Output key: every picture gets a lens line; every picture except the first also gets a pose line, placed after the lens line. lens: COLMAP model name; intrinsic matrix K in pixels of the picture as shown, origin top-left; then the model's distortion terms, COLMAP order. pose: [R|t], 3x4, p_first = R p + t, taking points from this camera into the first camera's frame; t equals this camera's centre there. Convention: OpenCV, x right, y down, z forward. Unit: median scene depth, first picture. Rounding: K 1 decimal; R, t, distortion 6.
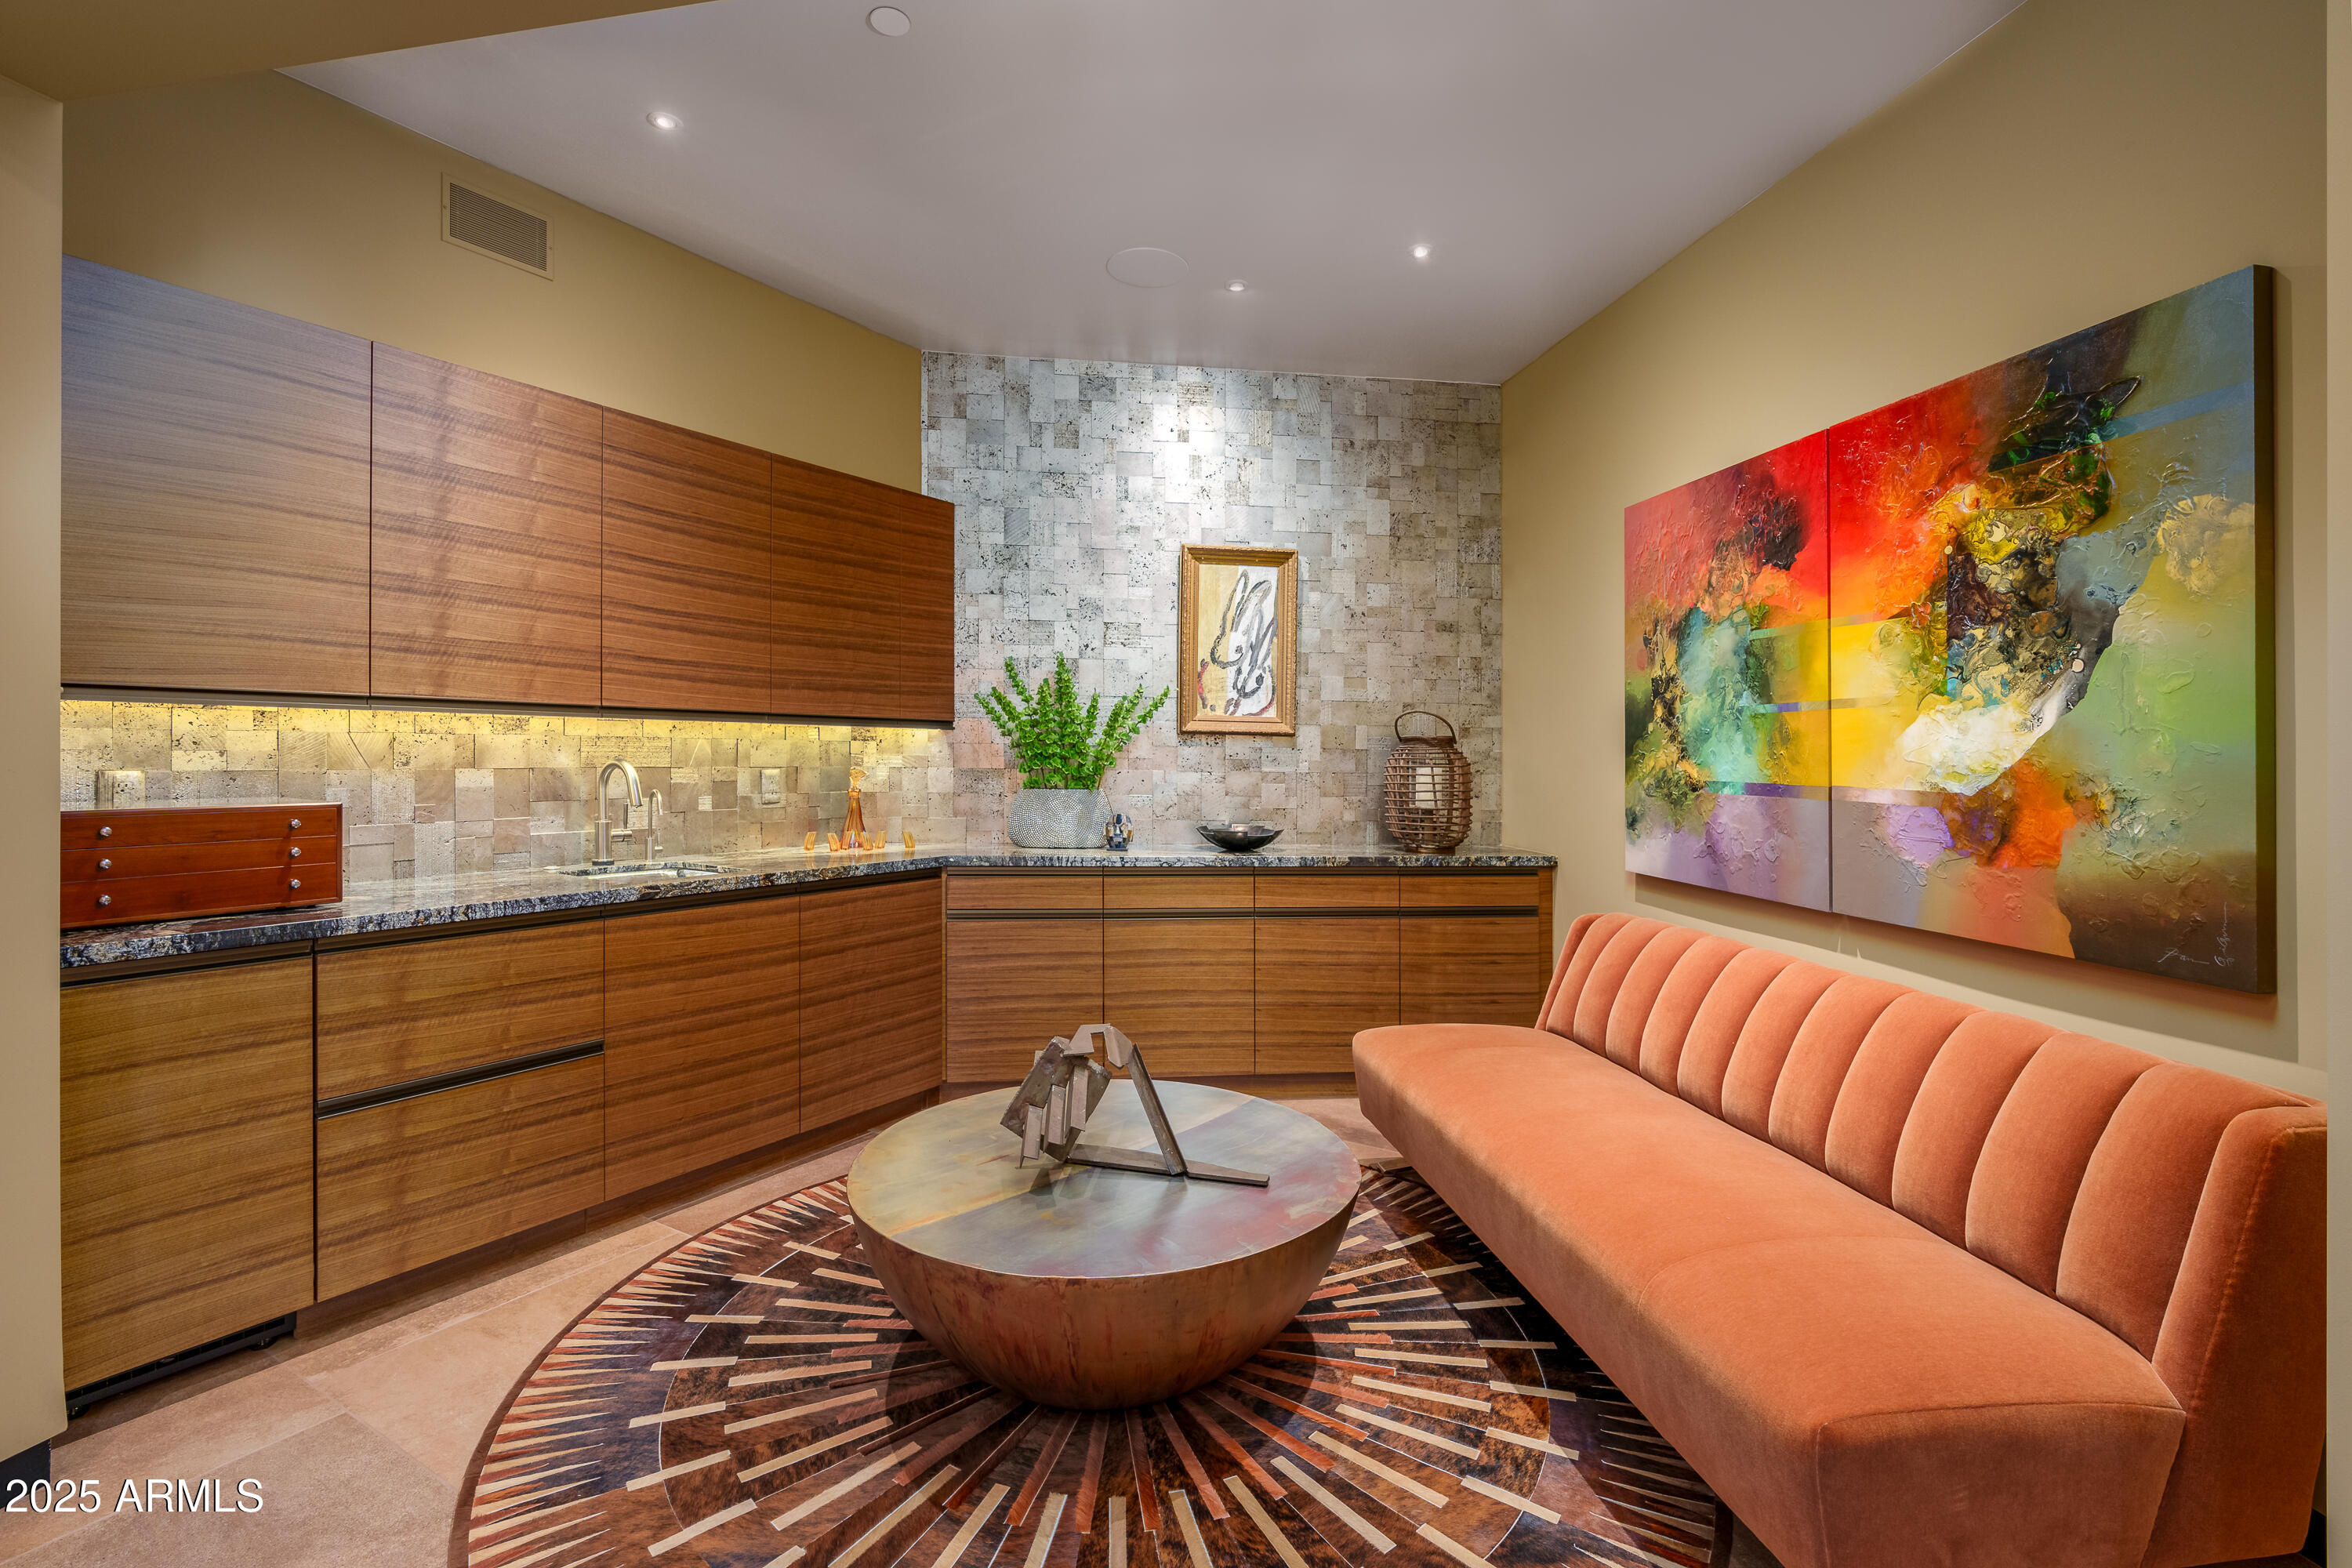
lens RADIAL K [[1063.9, 0, 1173.6], [0, 1063.9, 780.0], [0, 0, 1]] dist [-0.012179, 0.003852]
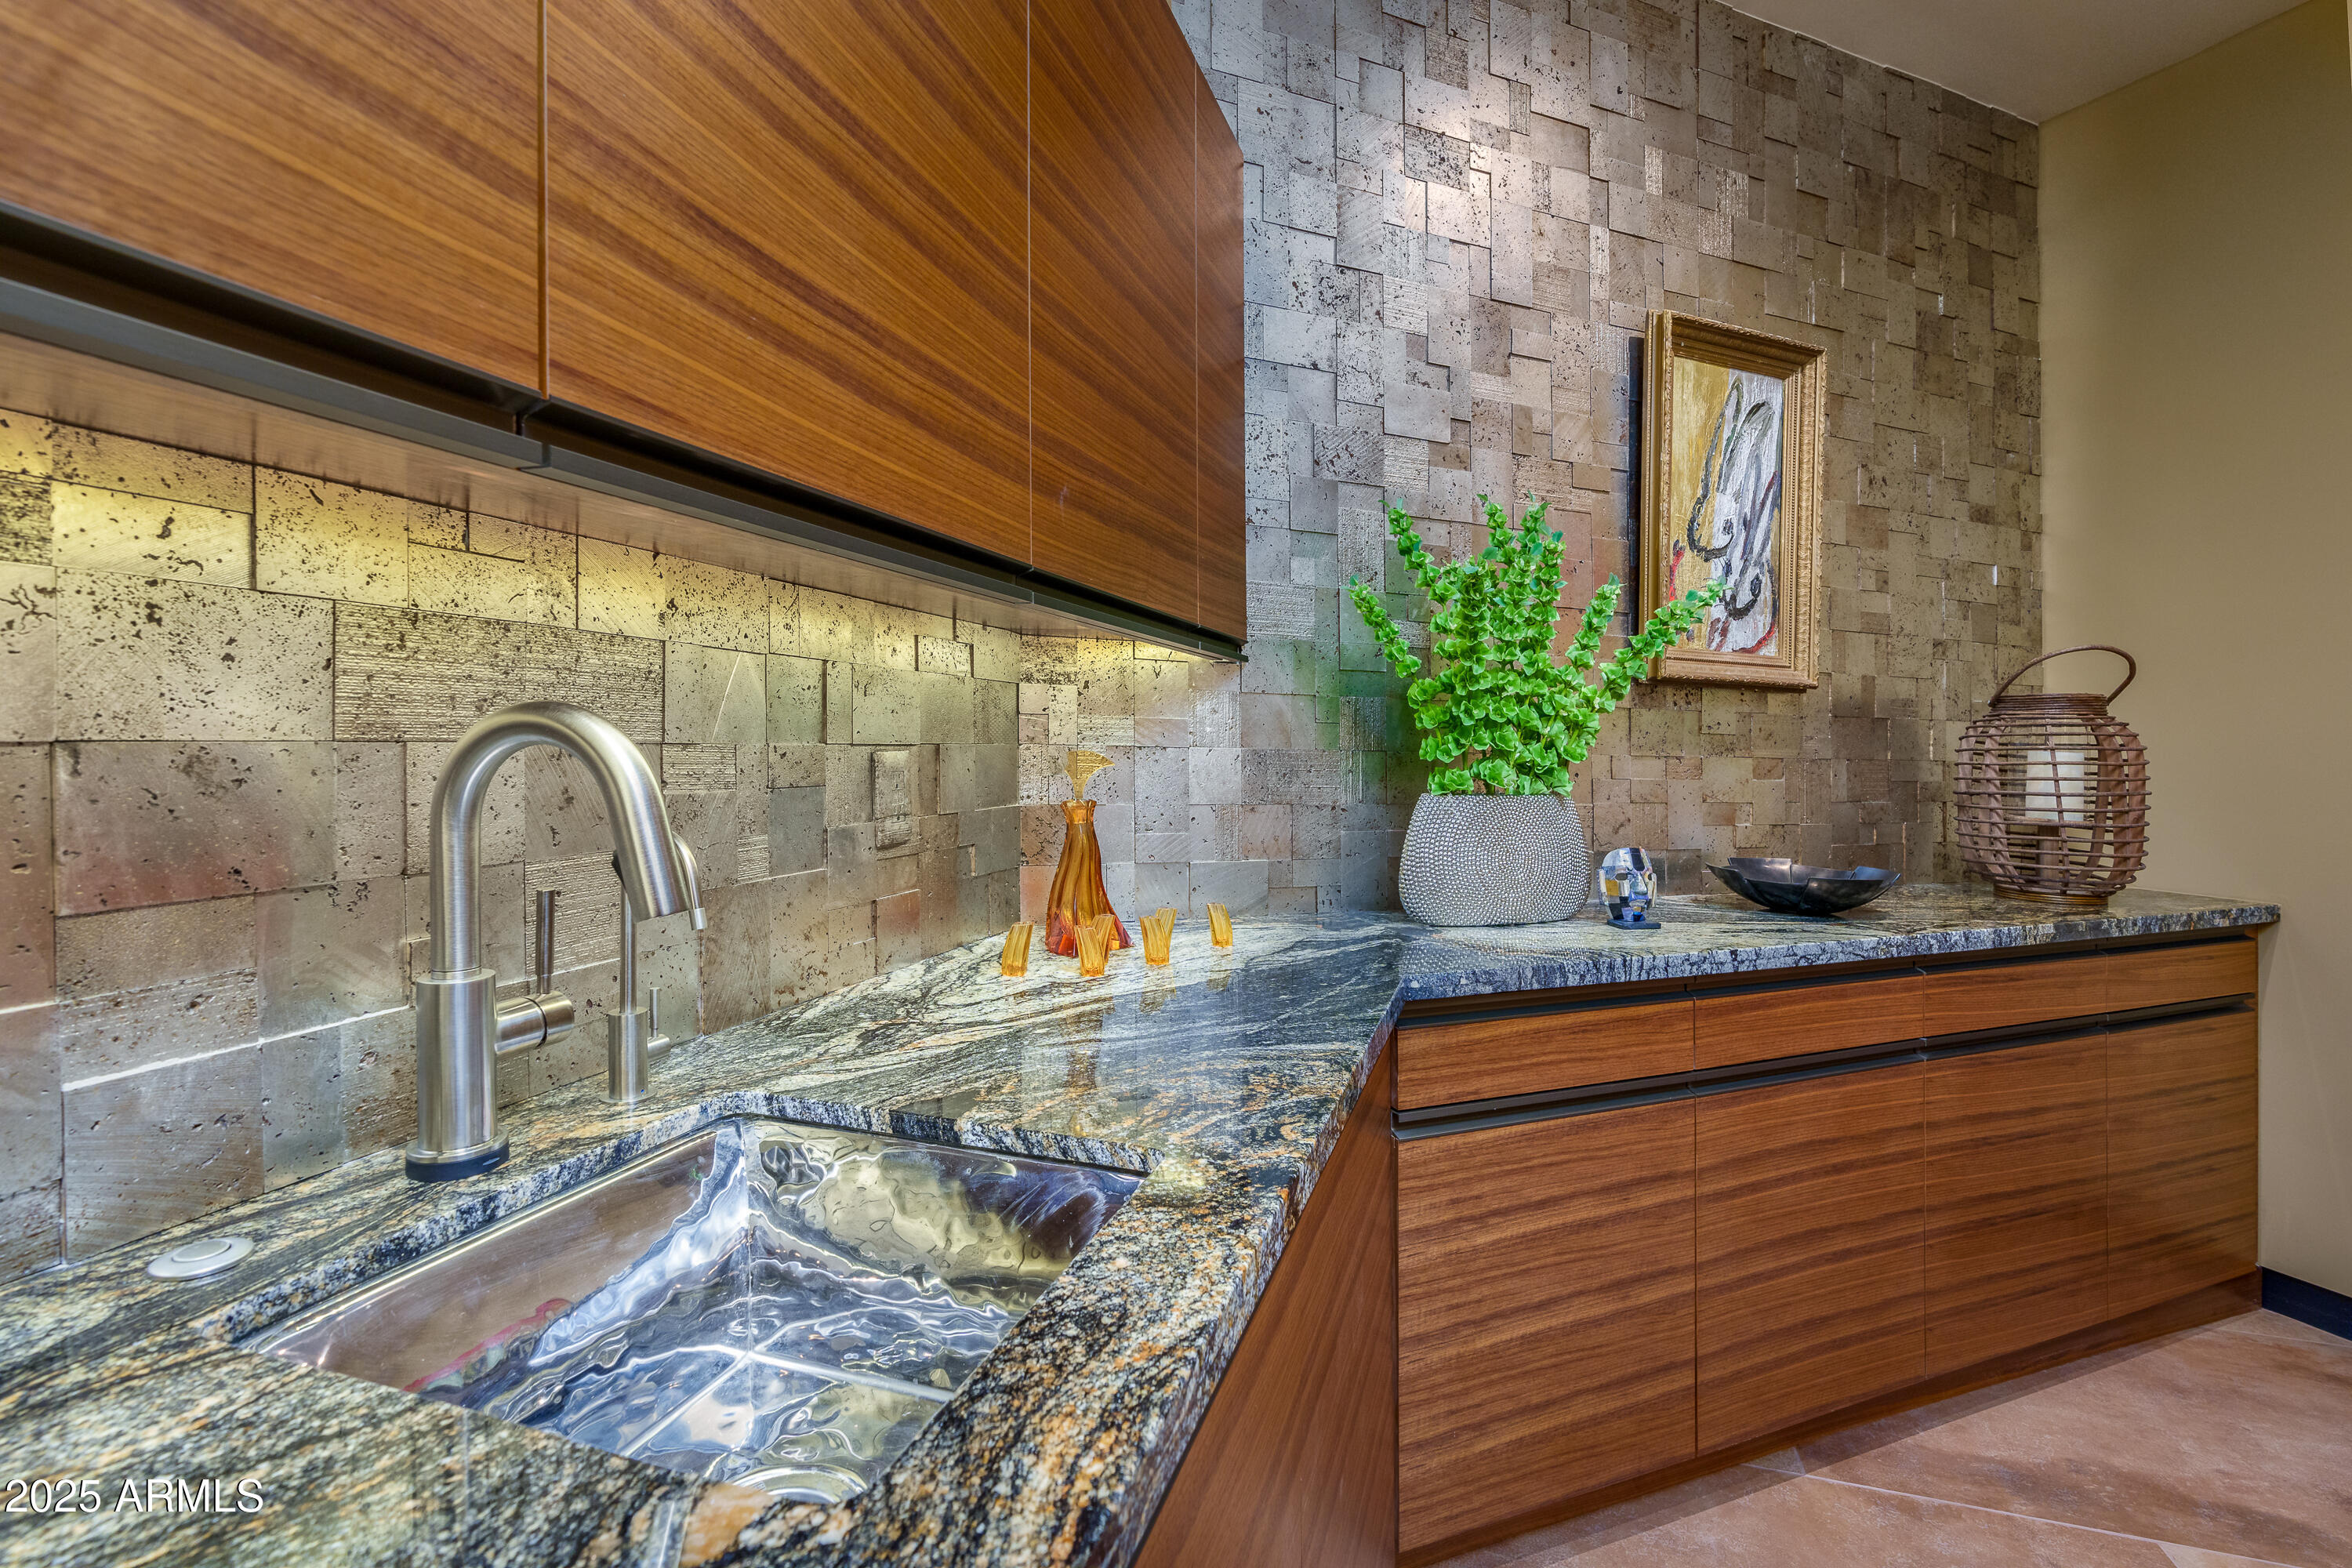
lens RADIAL K [[1063.9, 0, 1183.4], [0, 1063.9, 772.3], [0, 0, 1]] dist [-0.012179, 0.003852]
pose [[0.964828, -0.002348, 0.262871, -0.346980], [-0.000150, 0.999955, 0.009482, -0.005655], [-0.262881, -0.009188, 0.964785, 0.574076]]
